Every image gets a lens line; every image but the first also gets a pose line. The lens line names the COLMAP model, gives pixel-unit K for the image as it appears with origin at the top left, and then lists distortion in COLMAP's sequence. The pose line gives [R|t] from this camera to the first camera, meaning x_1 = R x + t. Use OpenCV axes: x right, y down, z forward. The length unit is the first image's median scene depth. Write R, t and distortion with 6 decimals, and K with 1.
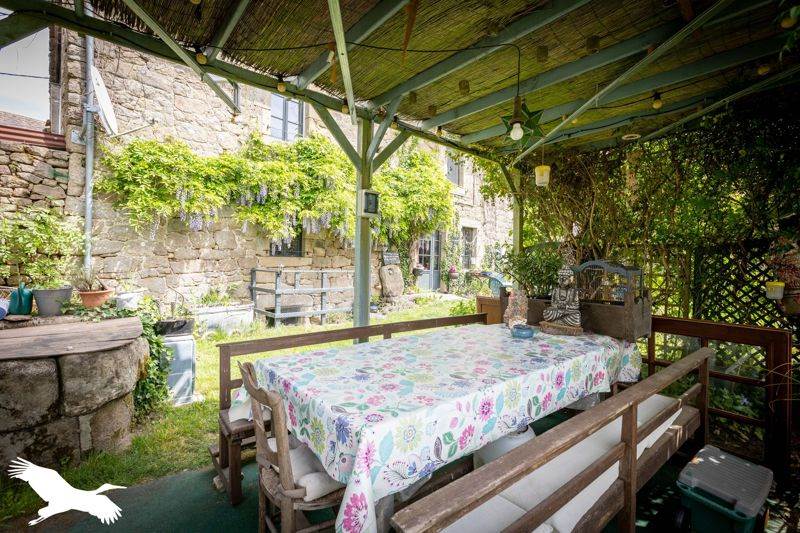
lens RADIAL K [[363.6, 0, 401.7], [0, 363.6, 265.1], [0, 0, 1]] dist [-0.001635, -0.000234]
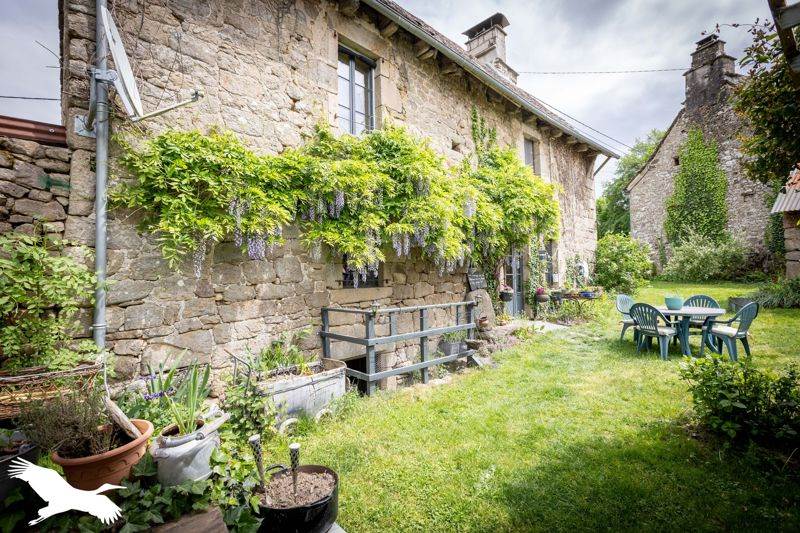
lens RADIAL K [[363.6, 0, 401.7], [0, 363.6, 265.1], [0, 0, 1]] dist [-0.001635, -0.000234]
pose [[0.998360, -0.046208, -0.033798, -0.277636], [0.044653, 0.997971, -0.045378, -0.042337], [0.035827, 0.043794, 0.998398, 0.338359]]
